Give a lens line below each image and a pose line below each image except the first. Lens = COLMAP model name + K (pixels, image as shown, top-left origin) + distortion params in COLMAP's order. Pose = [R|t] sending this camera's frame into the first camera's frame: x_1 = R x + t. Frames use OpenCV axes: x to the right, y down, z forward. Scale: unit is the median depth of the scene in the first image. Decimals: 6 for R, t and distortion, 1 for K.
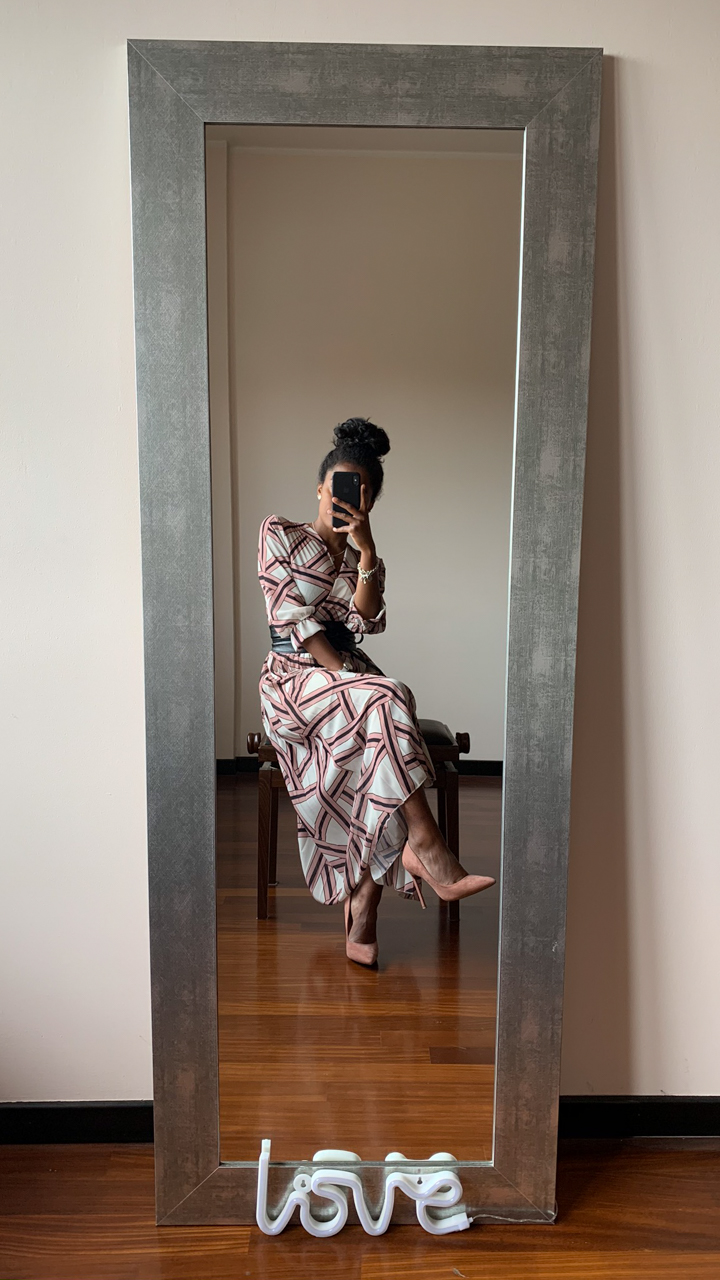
lens RADIAL K [[999.3, 0, 381.5], [0, 999.3, 628.9], [0, 0, 1]] dist [0.010800, -0.018543]
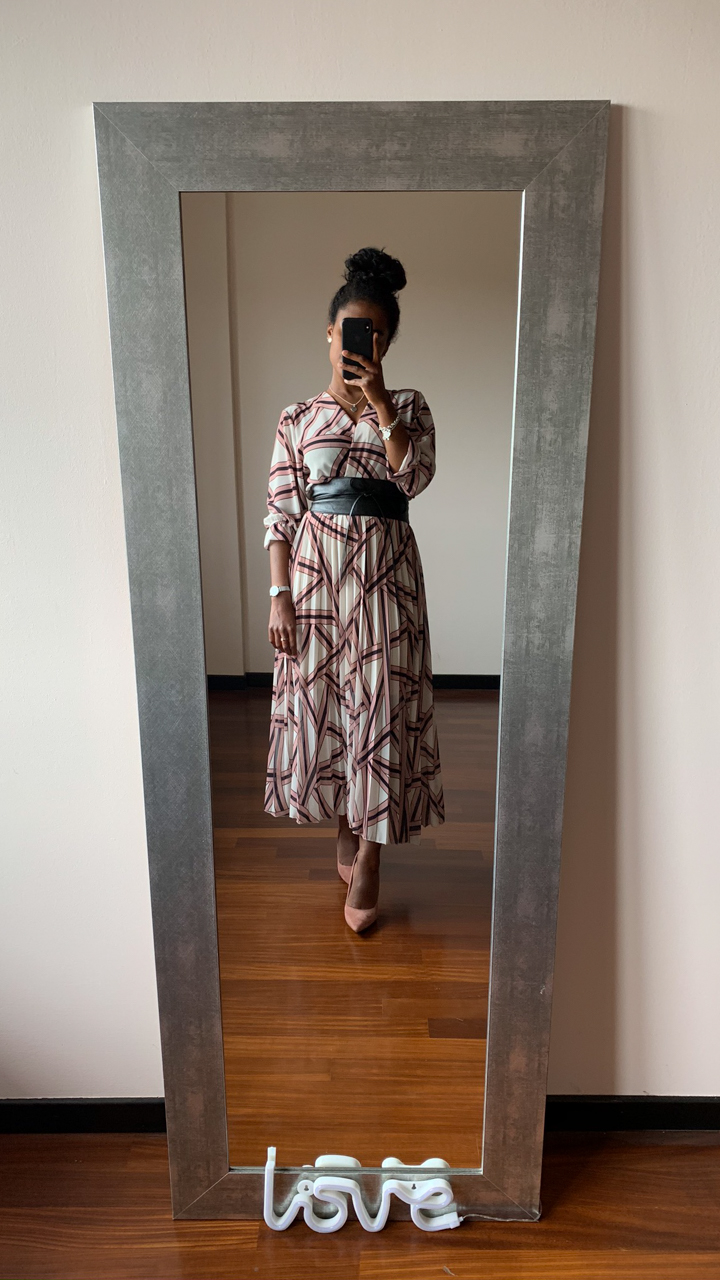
lens RADIAL K [[999.3, 0, 367.1], [0, 999.3, 627.3], [0, 0, 1]] dist [0.010800, -0.018543]
pose [[0.999592, -0.003261, -0.028381, 0.021082], [0.007346, 0.989399, 0.145035, -0.210345], [0.027607, -0.145185, 0.989019, 0.017758]]
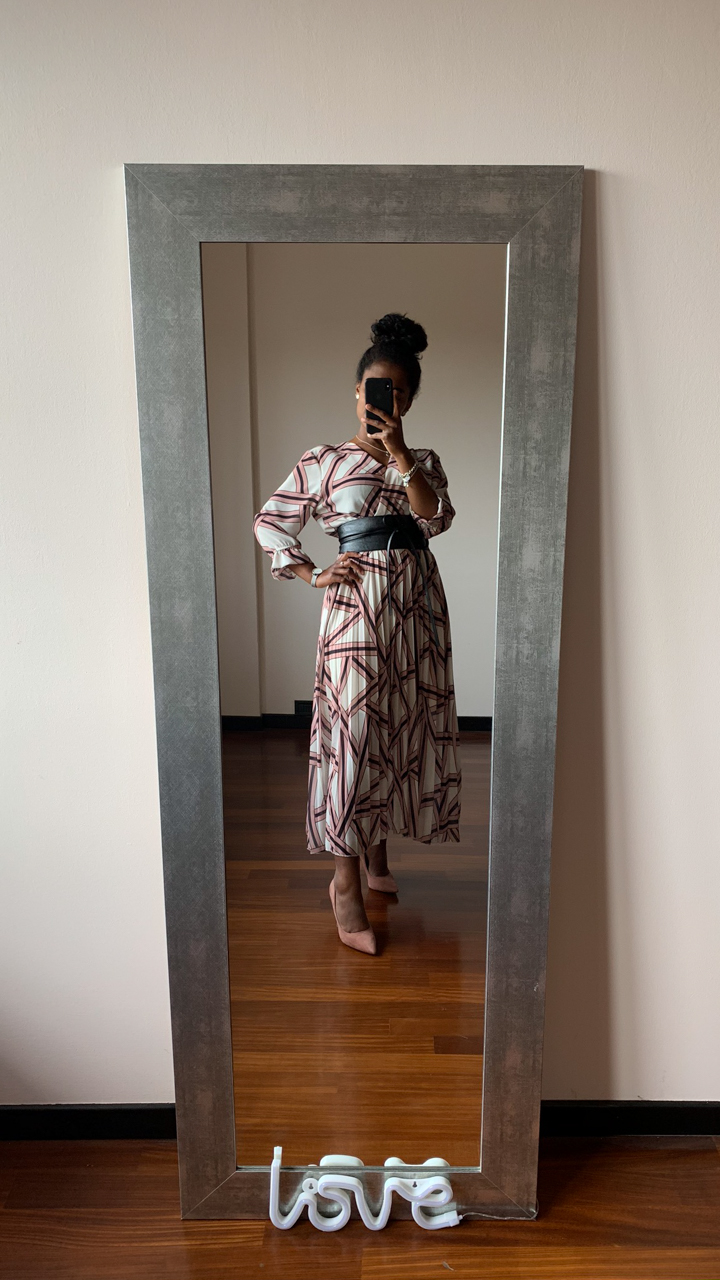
lens RADIAL K [[999.3, 0, 398.1], [0, 999.3, 626.3], [0, 0, 1]] dist [0.010800, -0.018543]
pose [[0.999850, -0.001931, -0.017189, 0.041401], [0.003437, 0.996115, 0.087994, -0.175363], [0.016953, -0.088040, 0.995973, -0.063253]]
